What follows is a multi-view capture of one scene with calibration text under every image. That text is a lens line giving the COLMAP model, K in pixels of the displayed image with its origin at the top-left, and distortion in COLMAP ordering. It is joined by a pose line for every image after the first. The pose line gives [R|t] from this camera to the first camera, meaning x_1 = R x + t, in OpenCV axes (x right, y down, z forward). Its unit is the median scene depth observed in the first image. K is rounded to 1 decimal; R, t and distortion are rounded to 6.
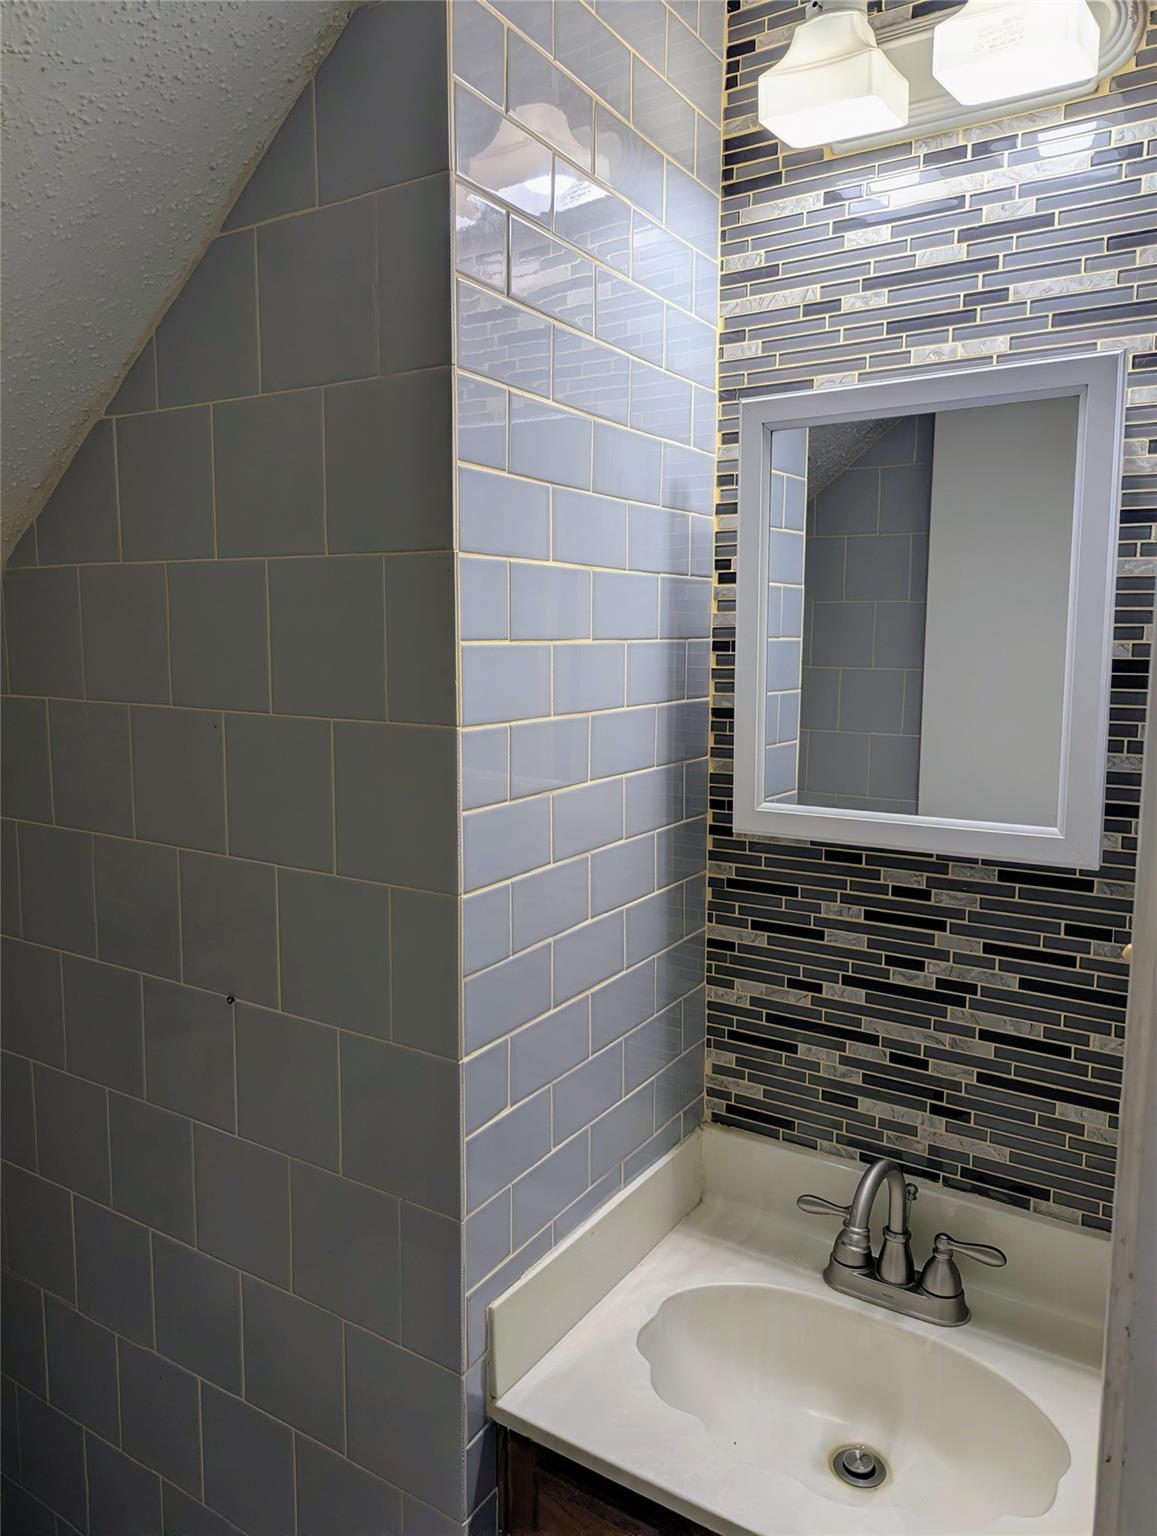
lens RADIAL K [[1087.3, 0, 572.7], [0, 1087.3, 764.2], [0, 0, 1]] dist [0.049174, -0.050848]
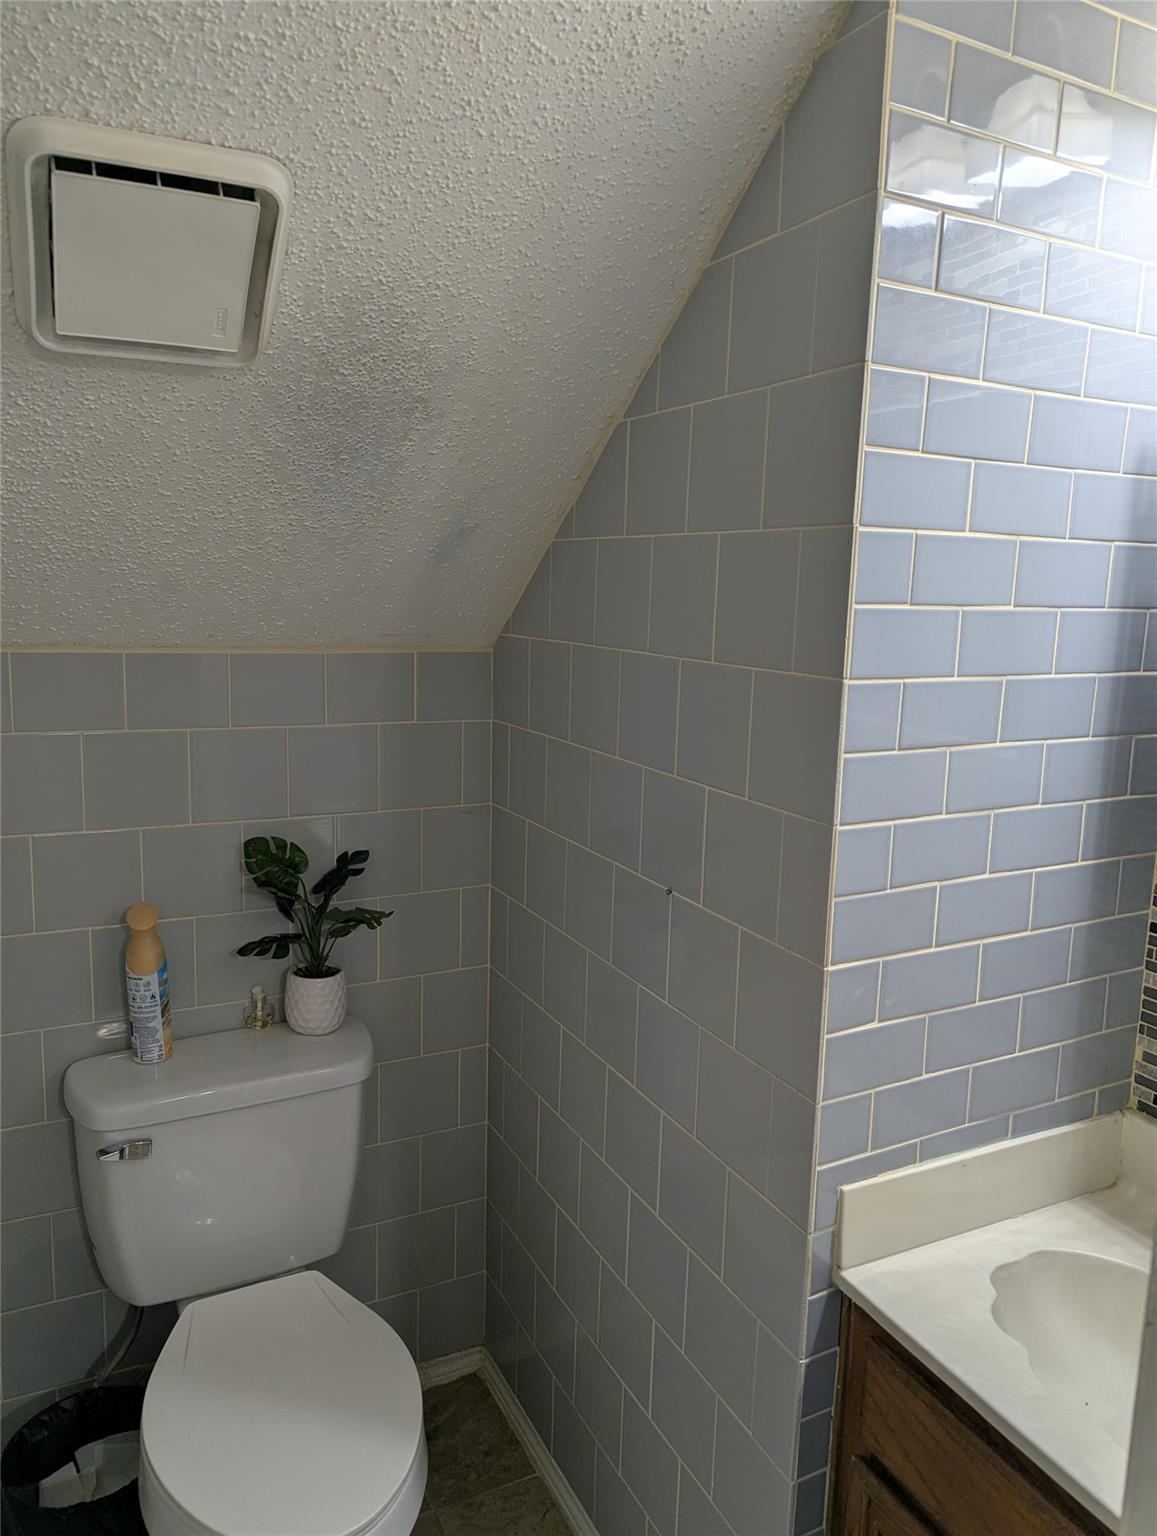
lens RADIAL K [[1087.3, 0, 577.4], [0, 1087.3, 767.4], [0, 0, 1]] dist [0.049174, -0.050848]
pose [[0.861351, 0.102128, -0.497638, 0.209595], [-0.084602, 0.994742, 0.057711, 0.014116], [0.500916, -0.007608, 0.865463, -0.124994]]
